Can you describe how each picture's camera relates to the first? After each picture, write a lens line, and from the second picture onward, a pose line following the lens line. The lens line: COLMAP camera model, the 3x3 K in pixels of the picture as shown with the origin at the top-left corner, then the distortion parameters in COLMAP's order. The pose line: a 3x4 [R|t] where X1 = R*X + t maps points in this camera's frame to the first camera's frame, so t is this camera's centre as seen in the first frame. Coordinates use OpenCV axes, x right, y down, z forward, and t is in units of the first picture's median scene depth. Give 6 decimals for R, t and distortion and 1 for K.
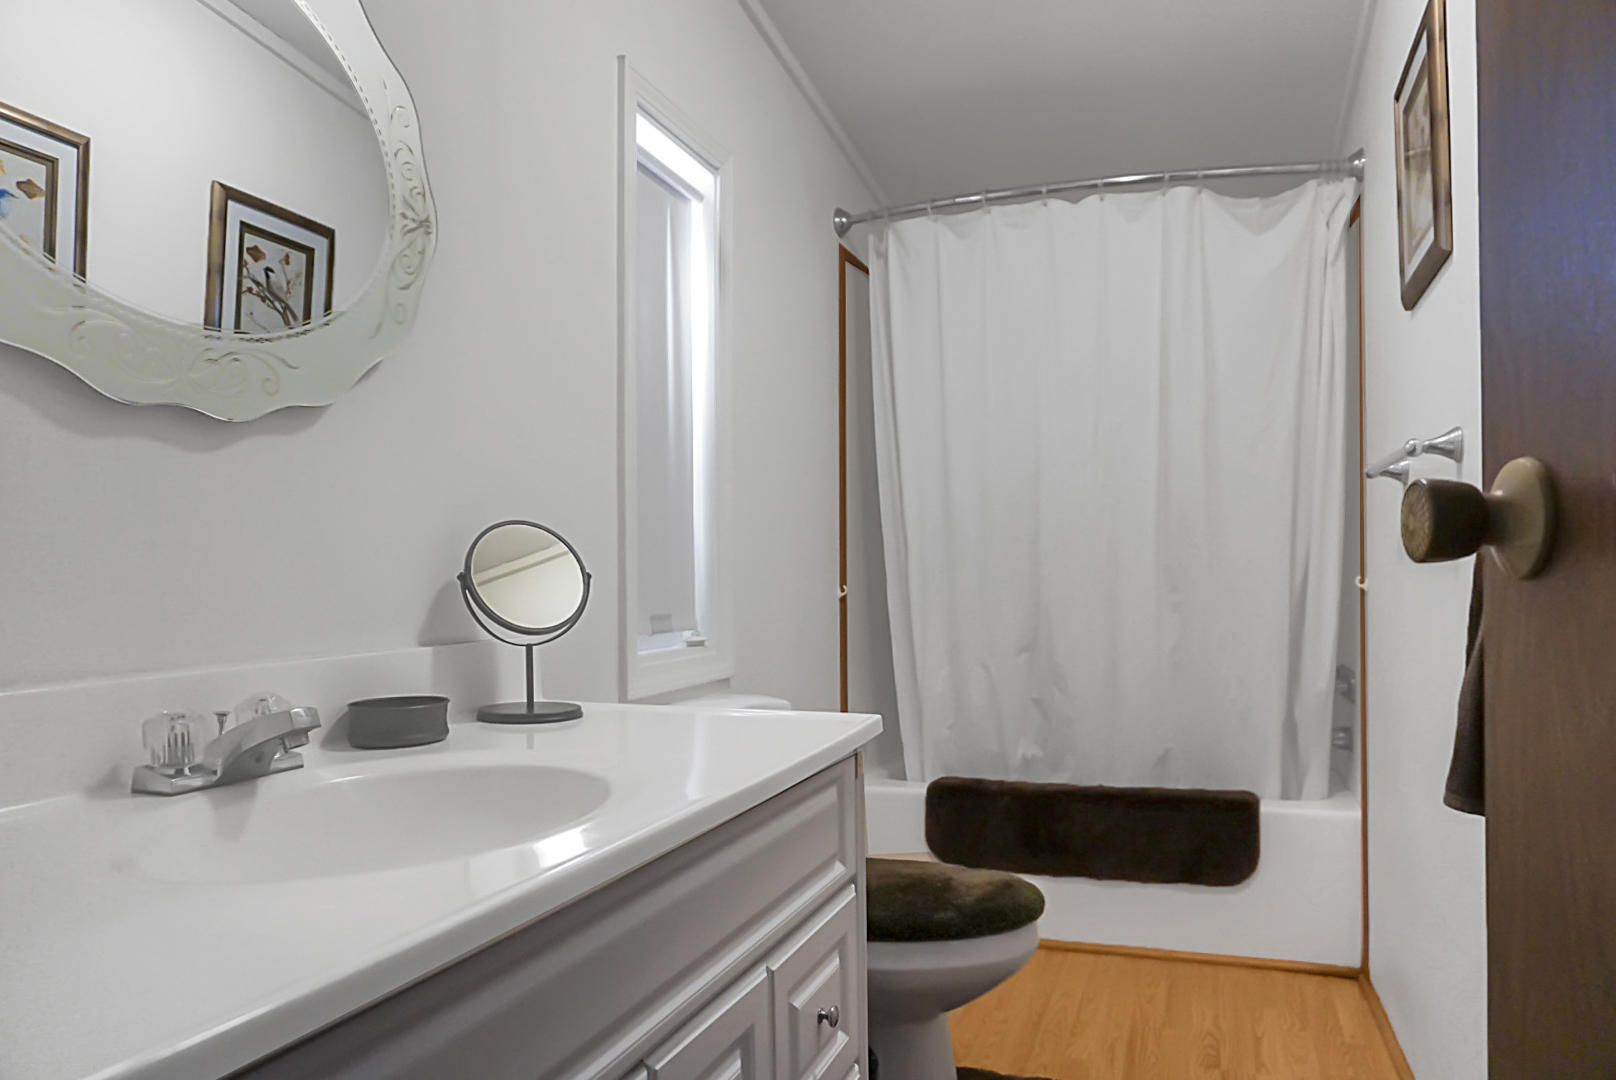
lens RADIAL K [[1069.7, 0, 843.4], [0, 1069.7, 537.5], [0, 0, 1]] dist [-0.047060, 0.000506]
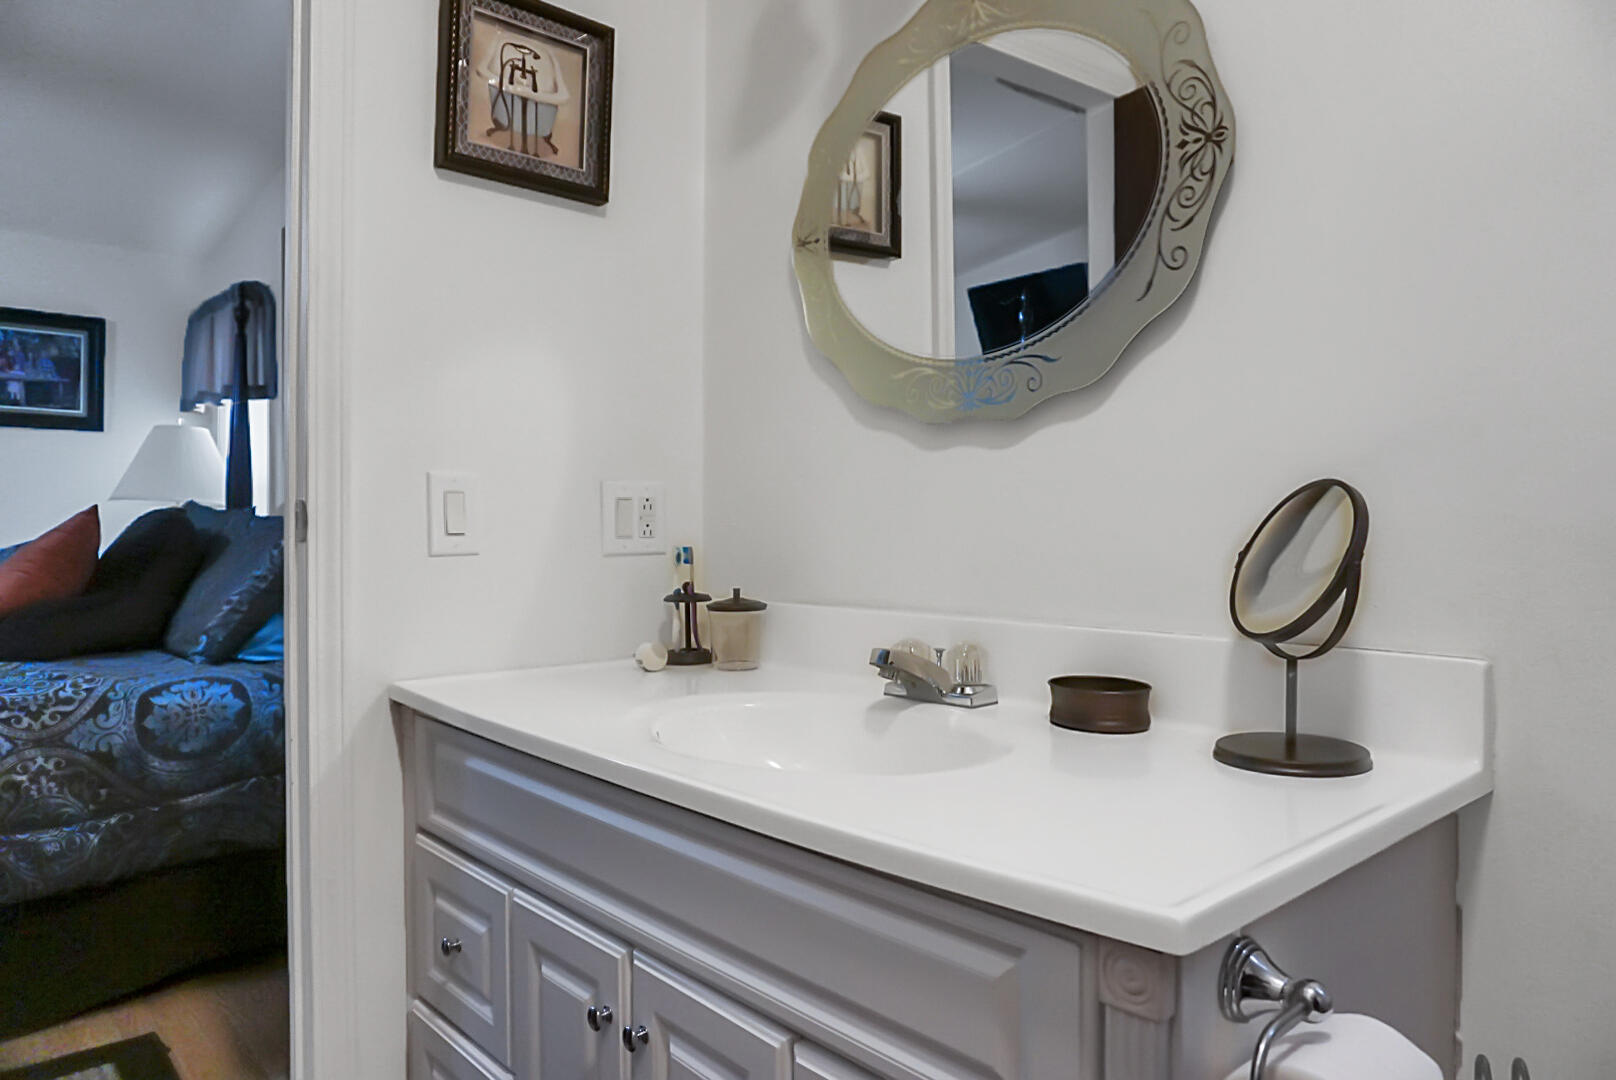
lens RADIAL K [[1069.7, 0, 843.4], [0, 1069.7, 537.5], [0, 0, 1]] dist [-0.047060, 0.000506]
pose [[-0.477081, 0.005764, -0.878841, 0.495848], [0.018085, 0.999831, -0.003260, 0.021215], [0.878673, -0.017449, -0.477104, 1.164597]]
